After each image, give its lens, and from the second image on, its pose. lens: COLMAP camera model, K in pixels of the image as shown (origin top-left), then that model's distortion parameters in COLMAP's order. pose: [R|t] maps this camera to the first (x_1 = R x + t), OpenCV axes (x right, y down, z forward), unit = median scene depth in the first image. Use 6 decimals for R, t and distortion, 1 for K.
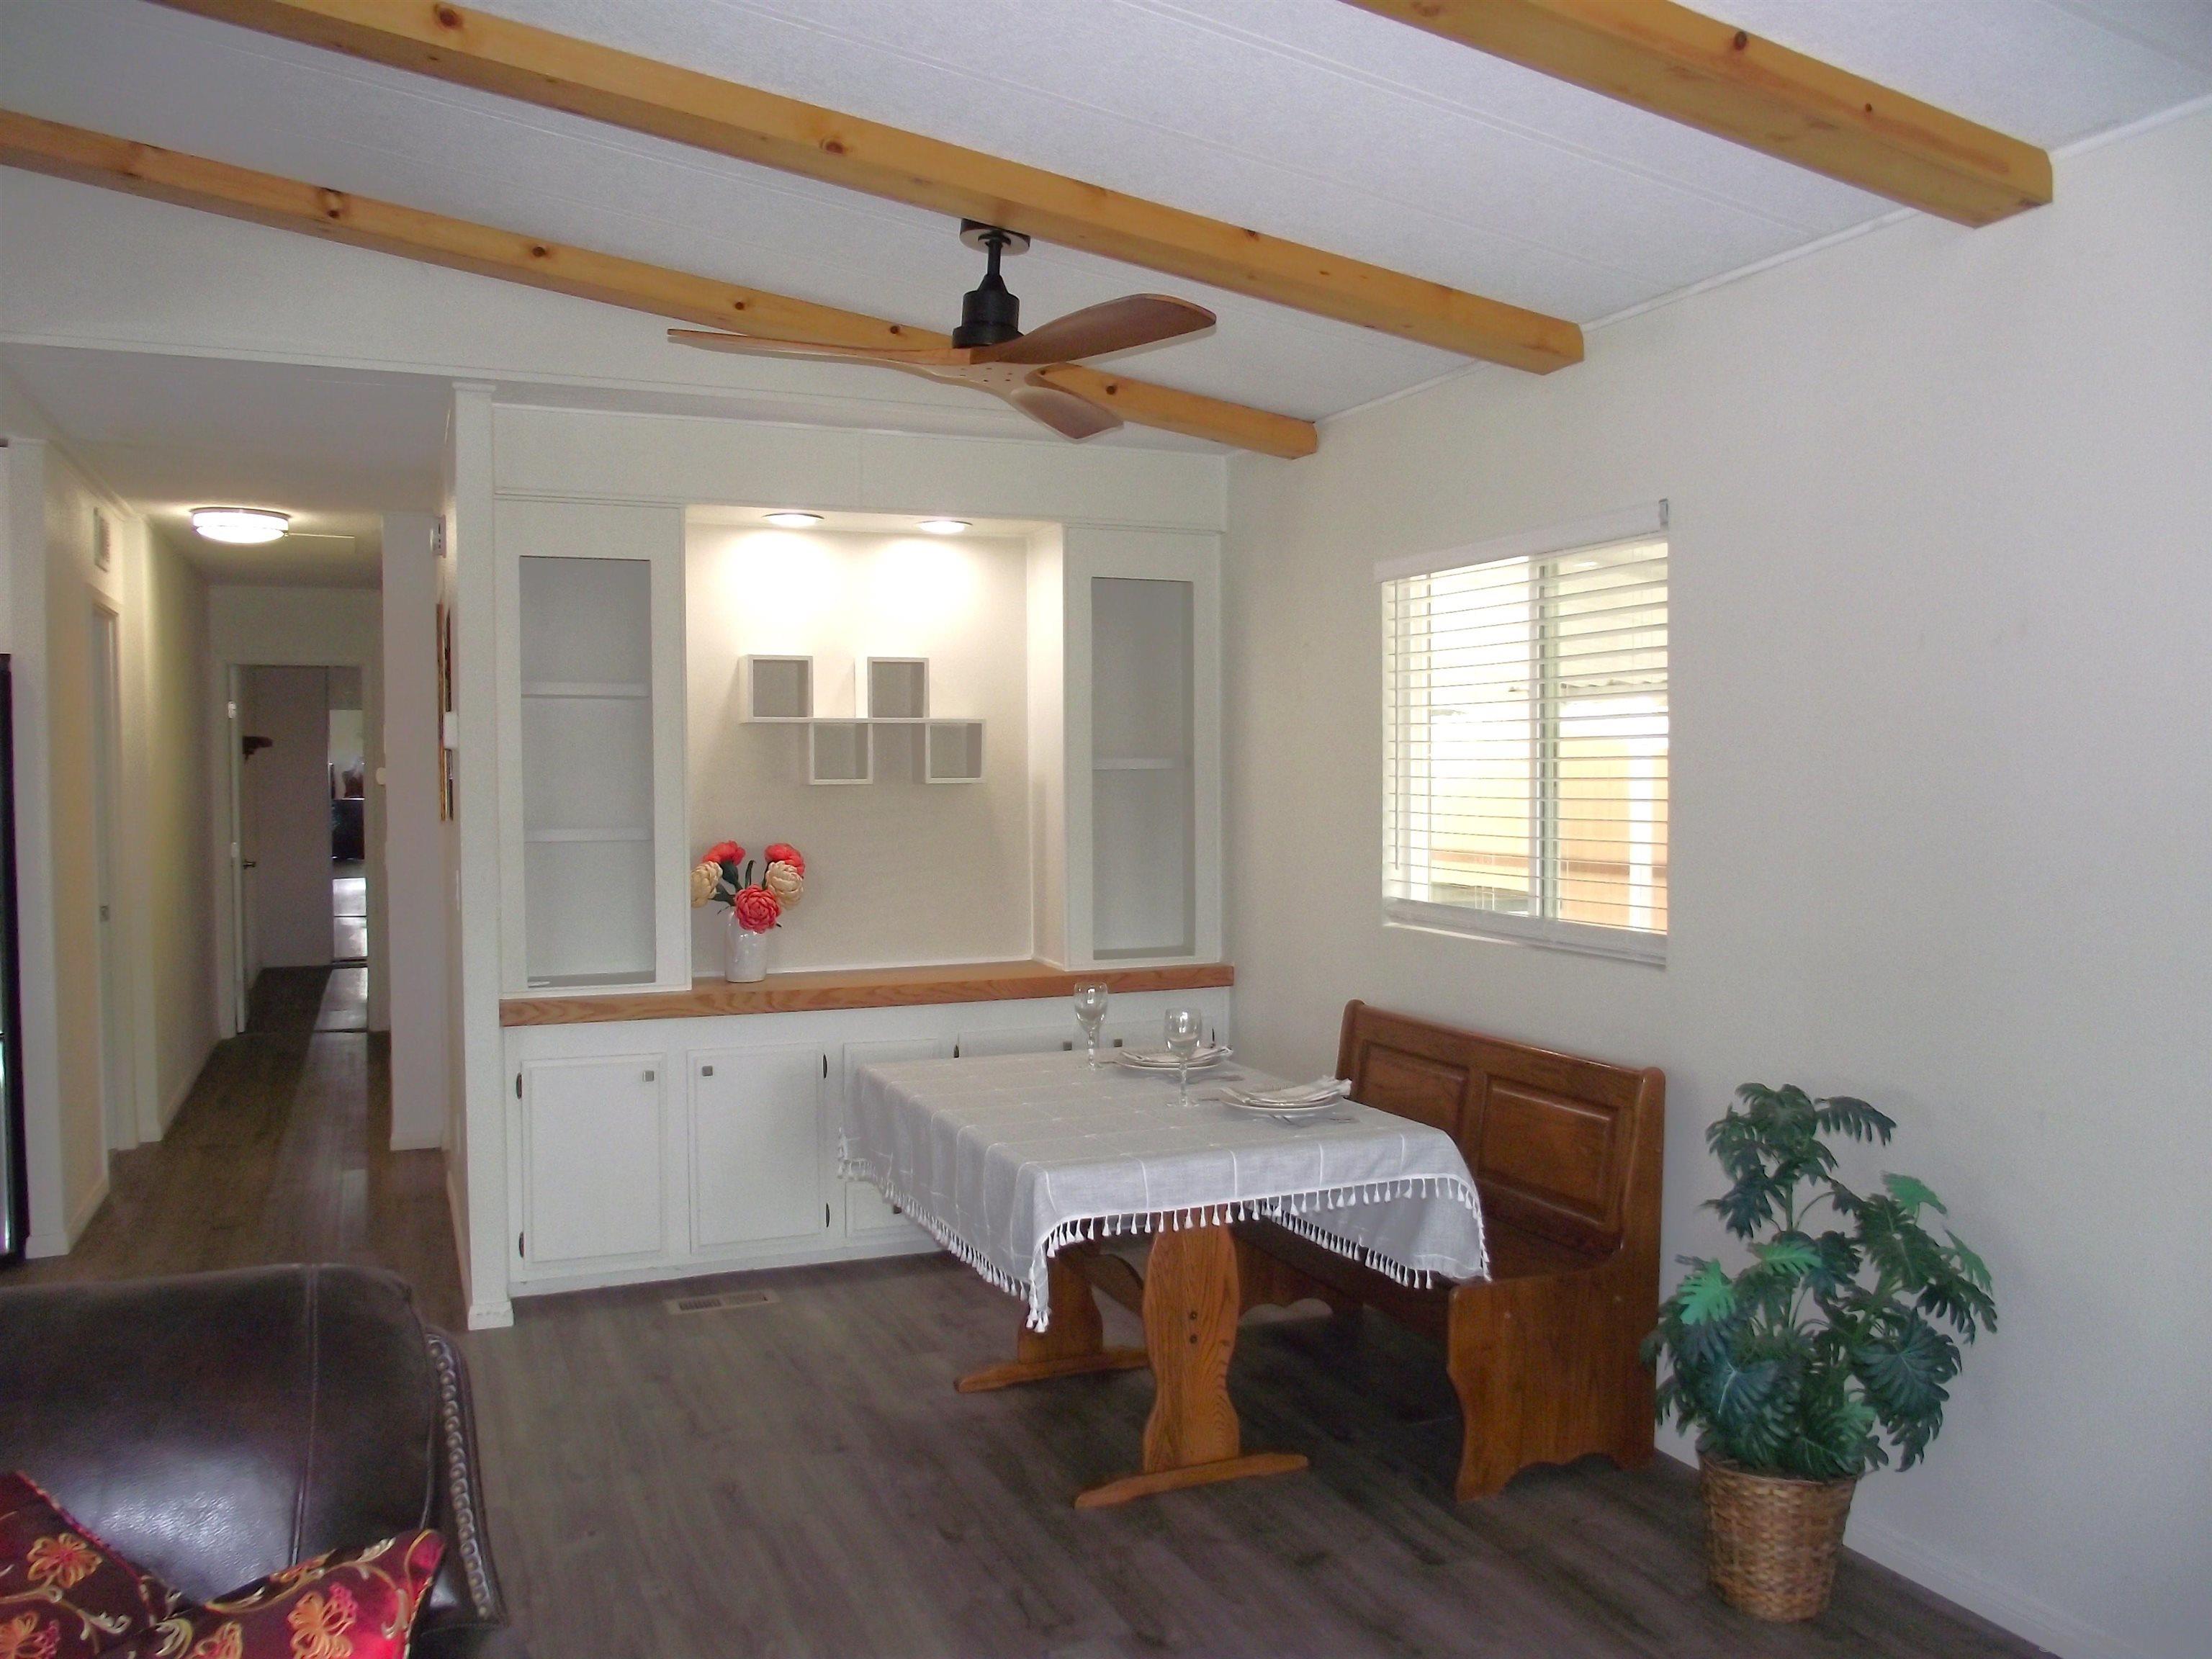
lens RADIAL K [[1729.1, 0, 1118.1], [0, 1729.1, 834.2], [0, 0, 1]] dist [-0.061156, -0.001512]
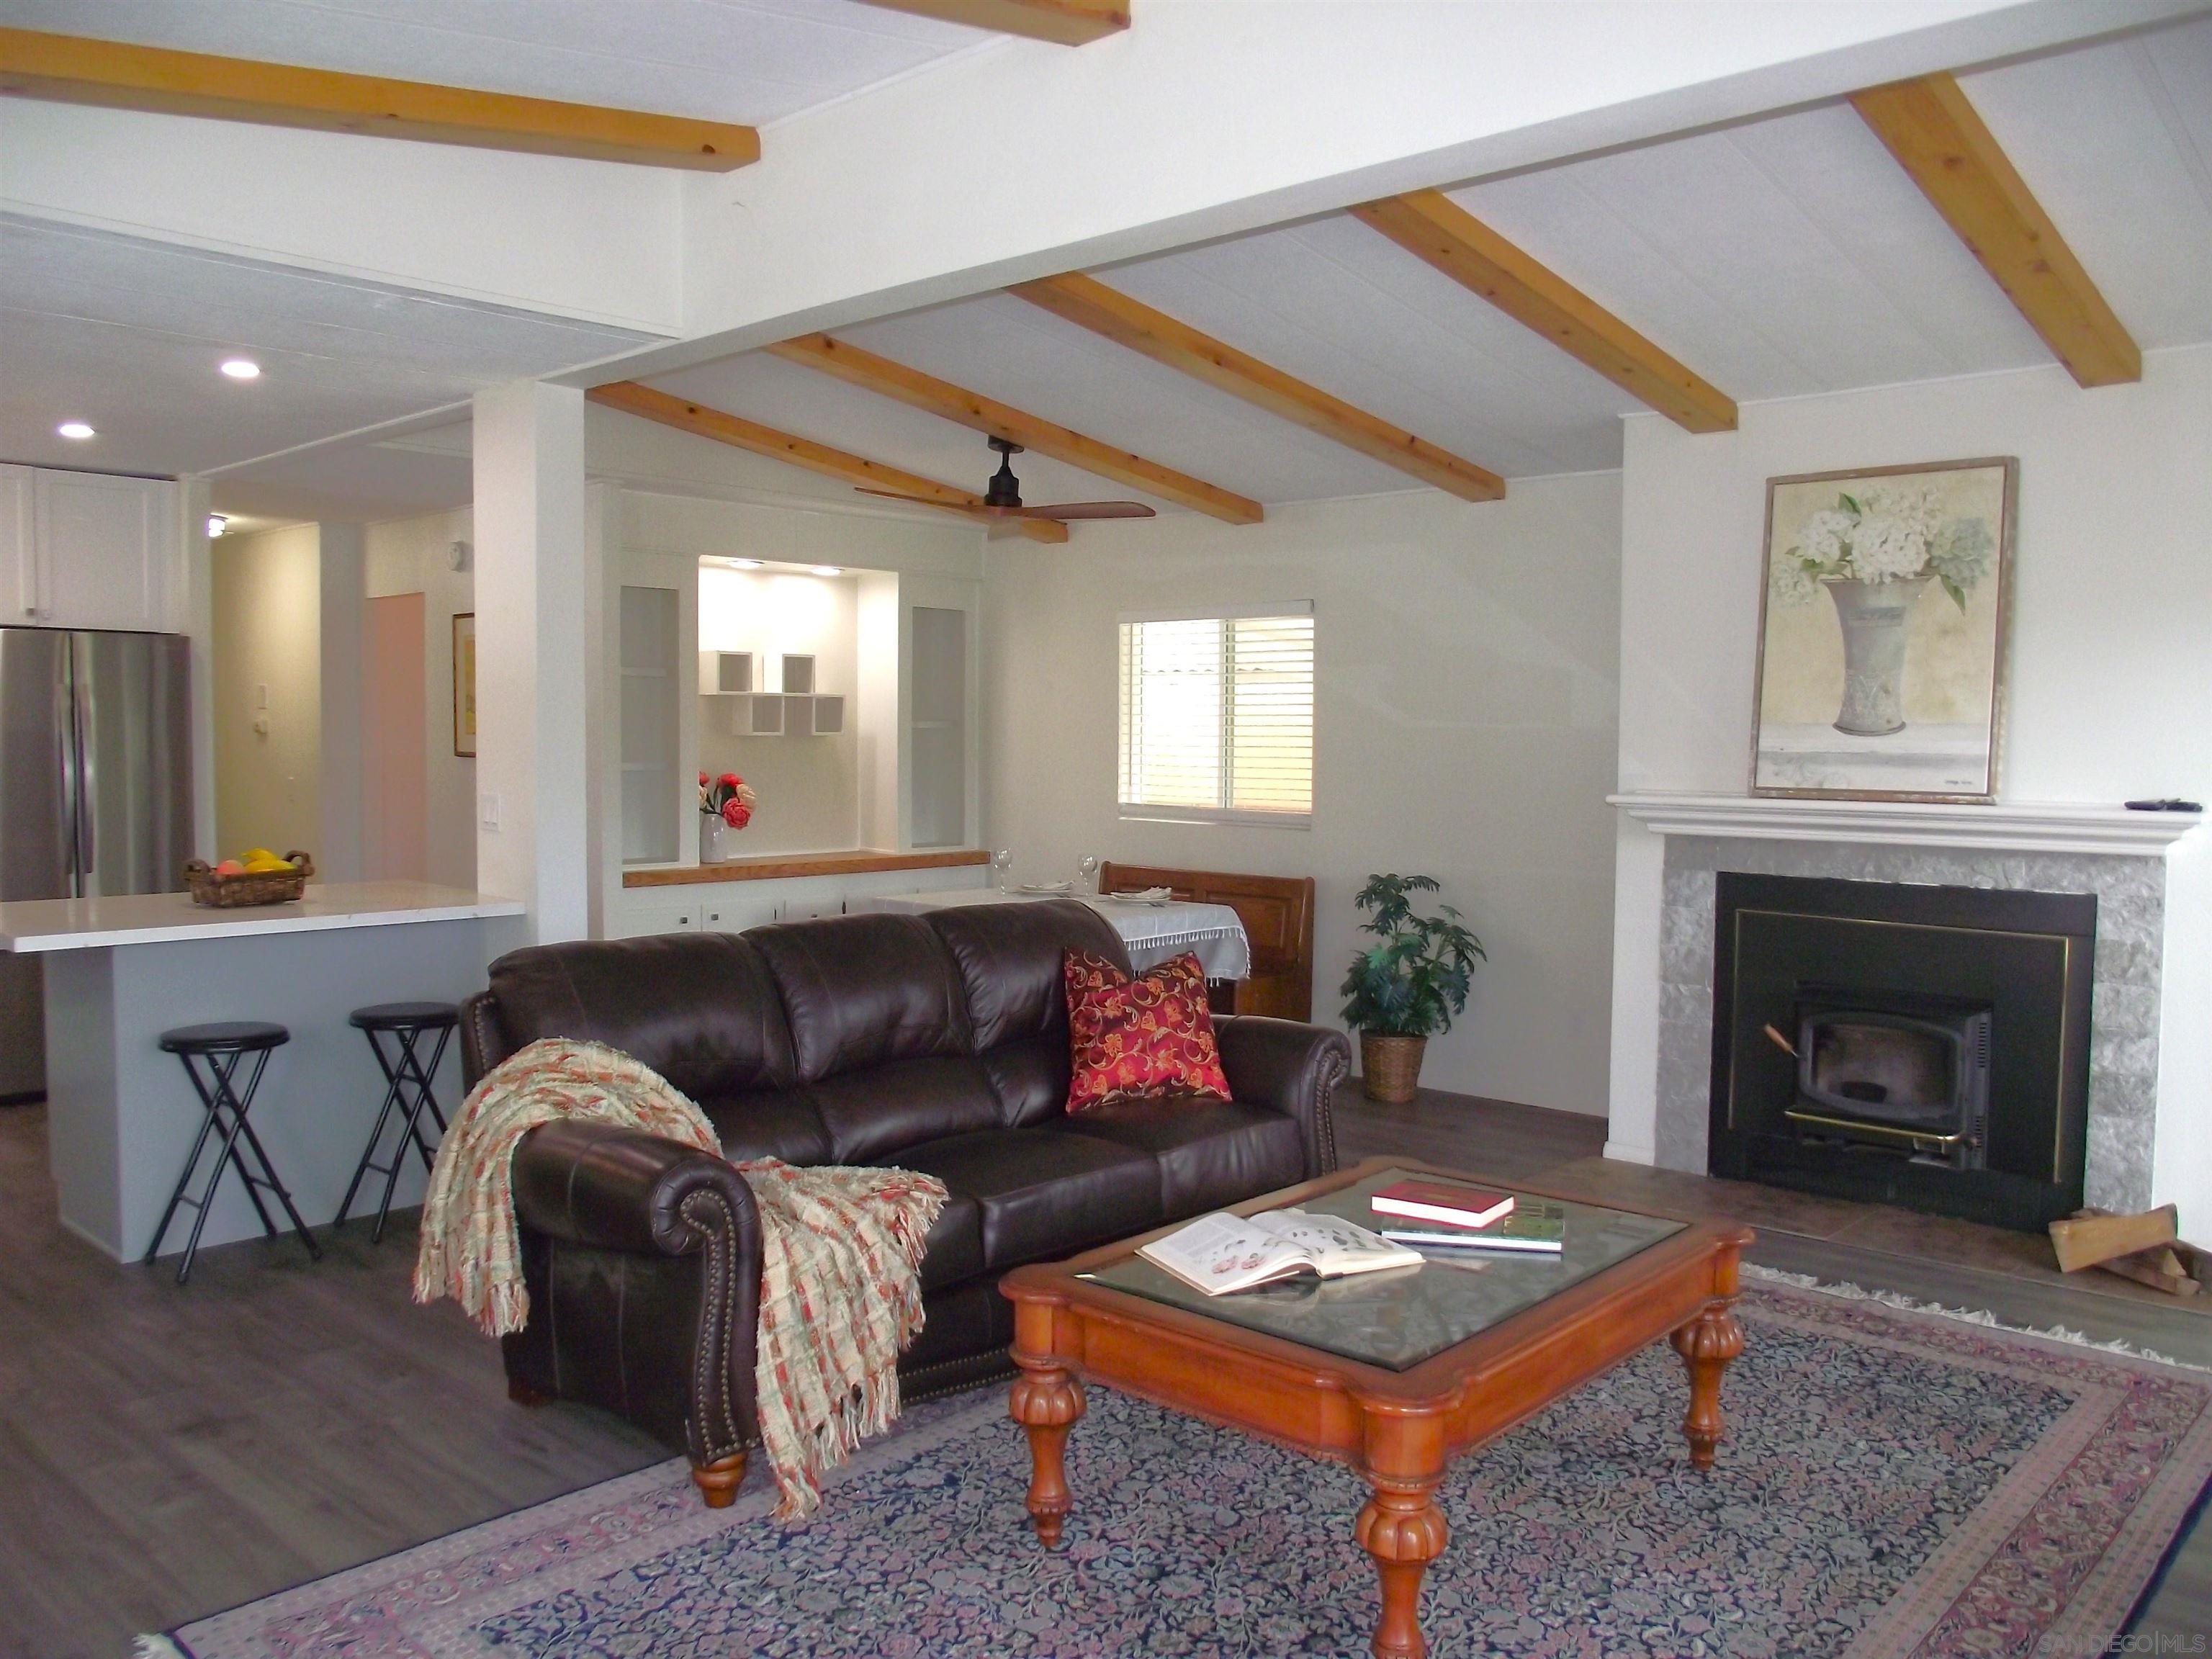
lens RADIAL K [[1729.1, 0, 1118.1], [0, 1729.1, 834.2], [0, 0, 1]] dist [-0.061156, -0.001512]
pose [[0.913019, -0.012476, 0.407725, -0.571283], [0.002798, 0.999700, 0.024325, 0.025937], [-0.407906, -0.021068, 0.912781, -0.613482]]
